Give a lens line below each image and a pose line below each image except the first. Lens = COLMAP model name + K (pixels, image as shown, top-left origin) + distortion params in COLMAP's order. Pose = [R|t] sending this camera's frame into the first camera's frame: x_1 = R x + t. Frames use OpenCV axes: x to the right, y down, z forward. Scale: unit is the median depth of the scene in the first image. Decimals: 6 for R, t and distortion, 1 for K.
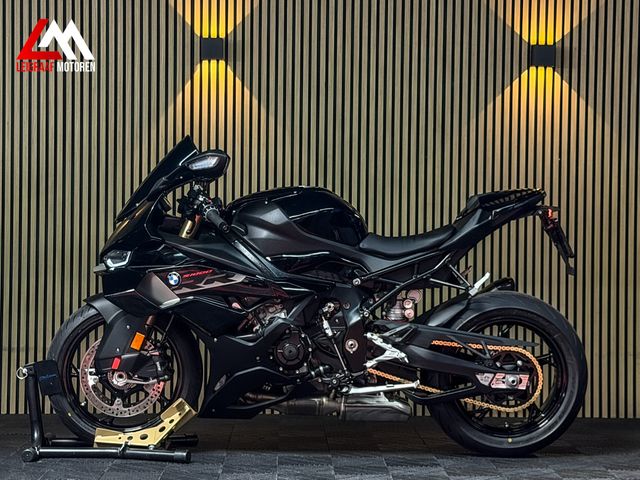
lens RADIAL K [[1442.3, 0, 314.9], [0, 1442.3, 236.7], [0, 0, 1]] dist [0.133951, 0.000000]
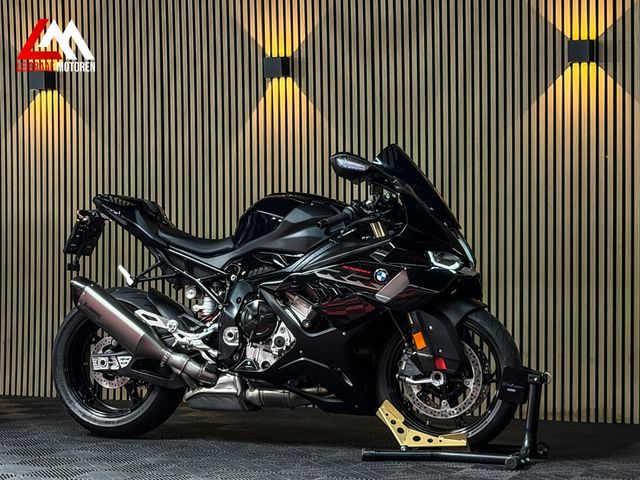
lens RADIAL K [[1426.2, 0, 320.9], [0, 1426.2, 256.8], [0, 0, 1]] dist [0.127306, 0.000000]
pose [[0.904007, -0.010592, -0.427386, 0.481944], [0.013436, 0.999903, 0.003640, 0.008812], [0.427306, -0.009033, 0.904062, 0.060953]]
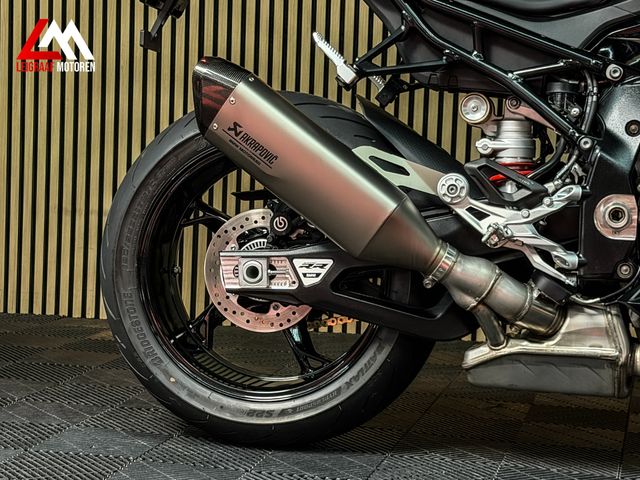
lens RADIAL K [[1442.3, 0, 321.3], [0, 1442.3, 252.9], [0, 0, 1]] dist [0.133951, 0.000000]
pose [[0.966676, 0.045121, -0.251996, 0.030604], [-0.021214, 0.995078, 0.096795, 0.038763], [0.255123, -0.088223, 0.962875, 0.513796]]
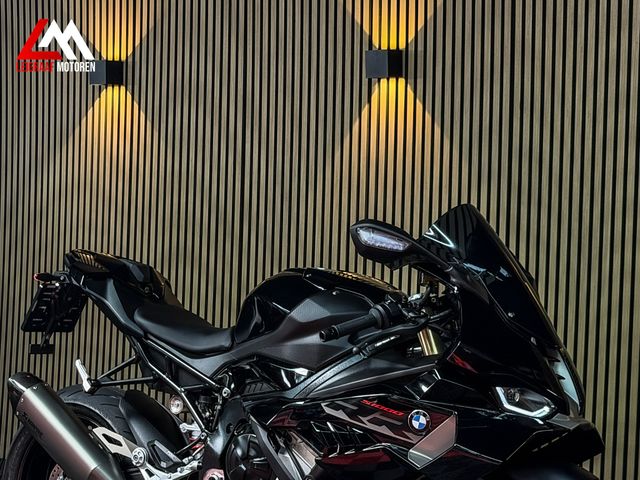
lens RADIAL K [[1442.3, 0, 322.7], [0, 1442.3, 240.8], [0, 0, 1]] dist [0.133951, 0.000000]
pose [[0.791815, 0.032762, -0.609882, 0.445864], [-0.024394, 0.999460, 0.022019, -0.059862], [0.610274, -0.002558, 0.792186, 0.425721]]
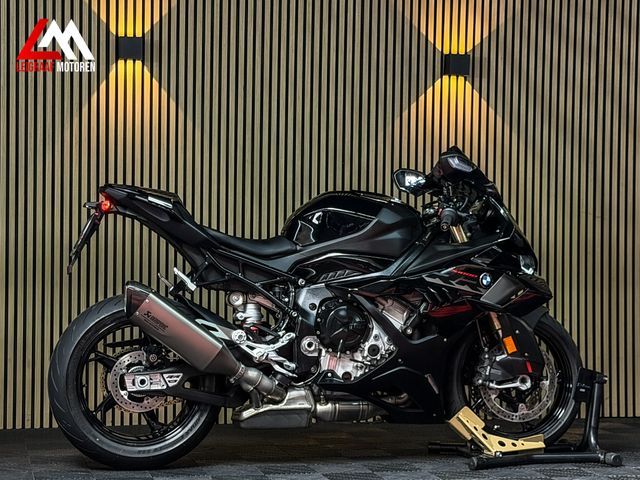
lens RADIAL K [[1426.2, 0, 319.6], [0, 1426.2, 246.5], [0, 0, 1]] dist [0.127306, 0.000000]
pose [[0.978457, -0.000393, 0.206453, -0.169634], [0.000843, 0.999997, -0.002092, 0.005568], [-0.206451, 0.002221, 0.978454, 0.043918]]
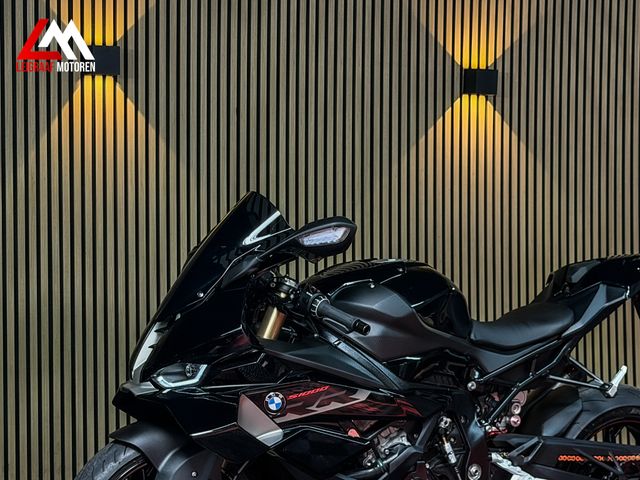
lens RADIAL K [[1442.3, 0, 318.0], [0, 1442.3, 235.2], [0, 0, 1]] dist [0.133951, 0.000000]
pose [[0.907214, -0.018927, 0.420243, -0.334504], [0.018002, 0.999819, 0.006168, -0.049843], [-0.420284, 0.001970, 0.907391, 0.323164]]
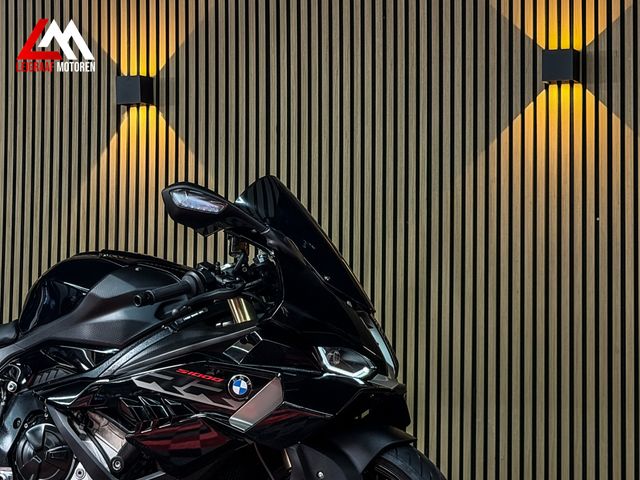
lens RADIAL K [[1442.3, 0, 318.1], [0, 1442.3, 240.9], [0, 0, 1]] dist [0.133951, 0.000000]
pose [[0.915388, -0.030453, -0.401420, 0.378675], [-0.003714, 0.996453, -0.084064, 0.015710], [0.402556, 0.078442, 0.912028, 0.405643]]
